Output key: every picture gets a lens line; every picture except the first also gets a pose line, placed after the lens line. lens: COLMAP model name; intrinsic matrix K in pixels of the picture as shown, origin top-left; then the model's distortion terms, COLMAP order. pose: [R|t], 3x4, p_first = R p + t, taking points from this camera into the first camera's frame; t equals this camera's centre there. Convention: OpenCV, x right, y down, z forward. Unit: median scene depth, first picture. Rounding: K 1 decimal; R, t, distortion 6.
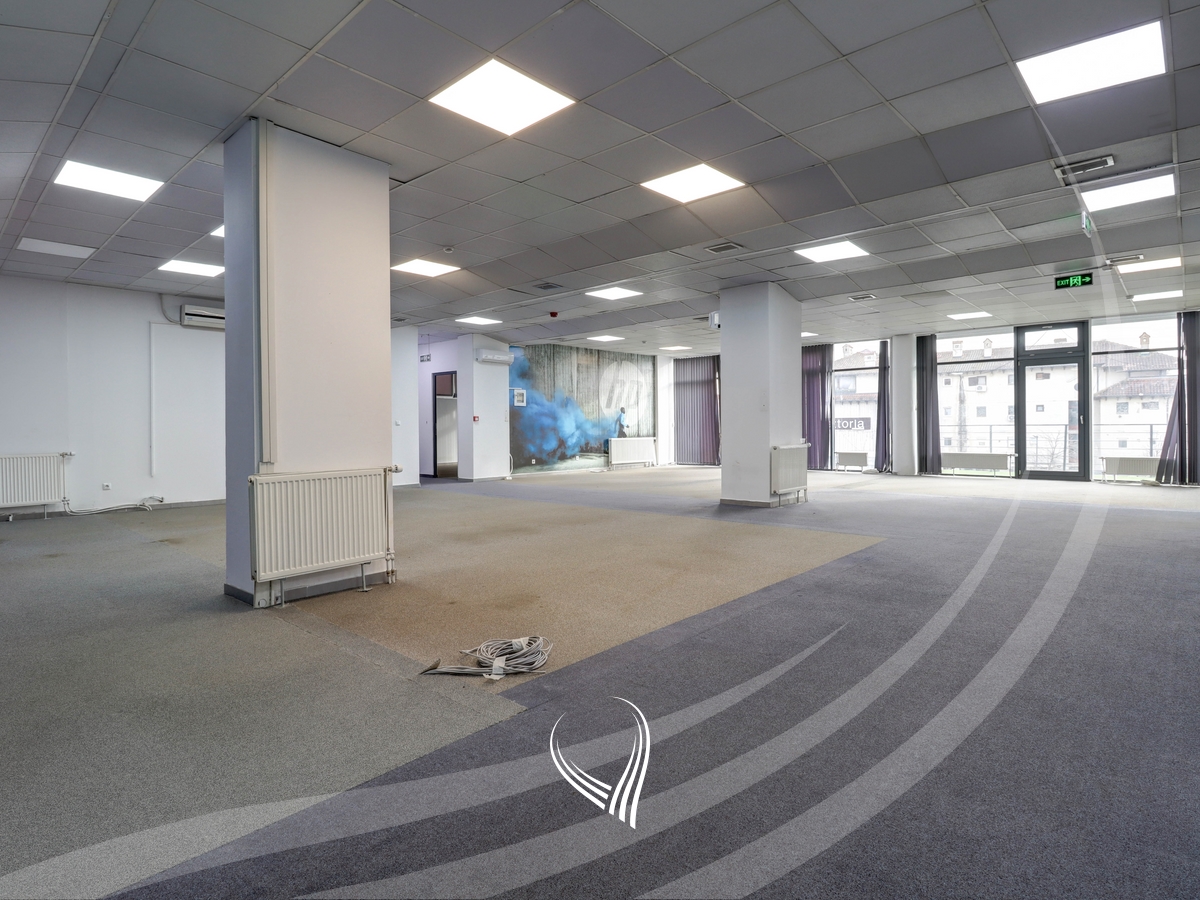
lens RADIAL K [[647.6, 0, 596.9], [0, 647.6, 428.6], [0, 0, 1]] dist [0.000372, 0.000508]
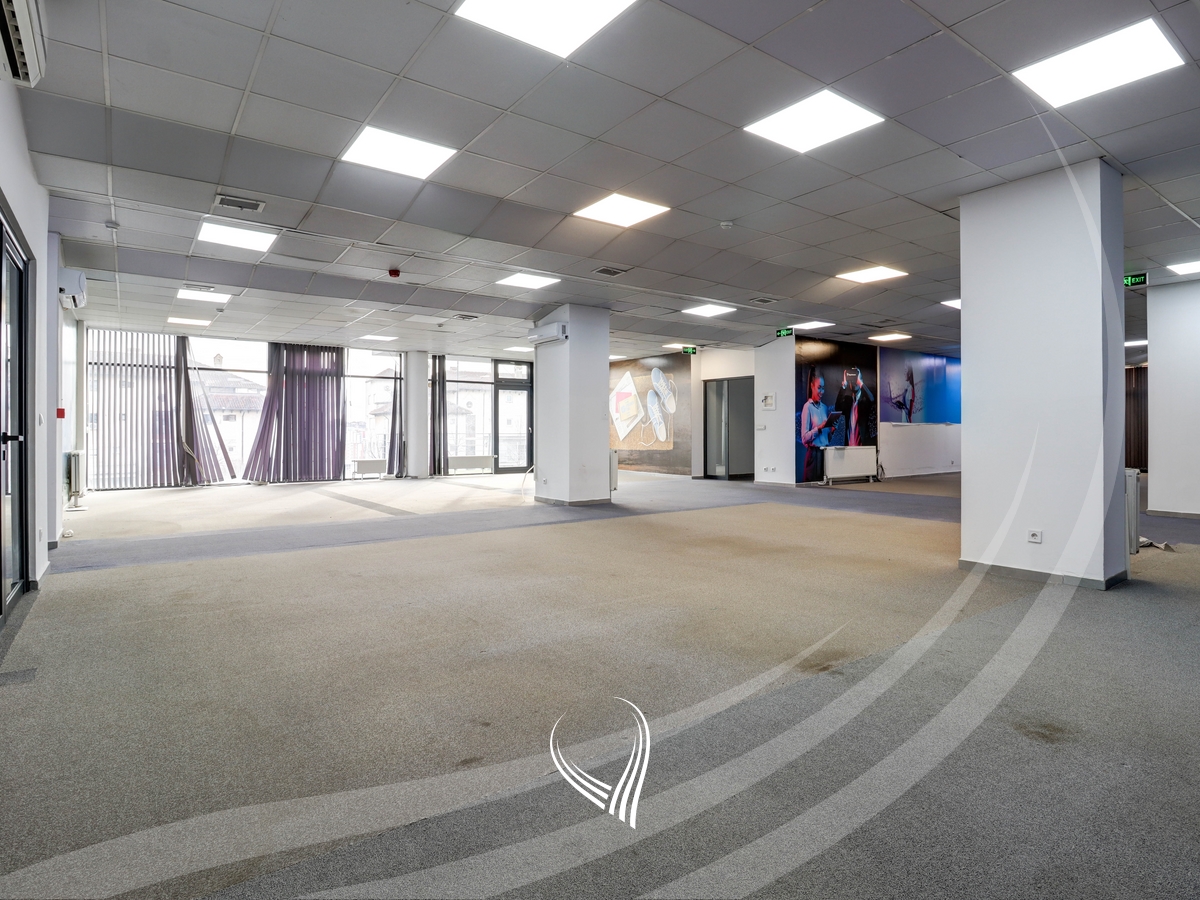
lens RADIAL K [[647.6, 0, 596.9], [0, 647.6, 428.6], [0, 0, 1]] dist [0.000372, 0.000508]
pose [[0.192012, 0.013931, 0.981294, -0.584747], [0.001595, 0.999893, -0.014507, 0.004021], [-0.981391, 0.004351, 0.191969, 0.521785]]
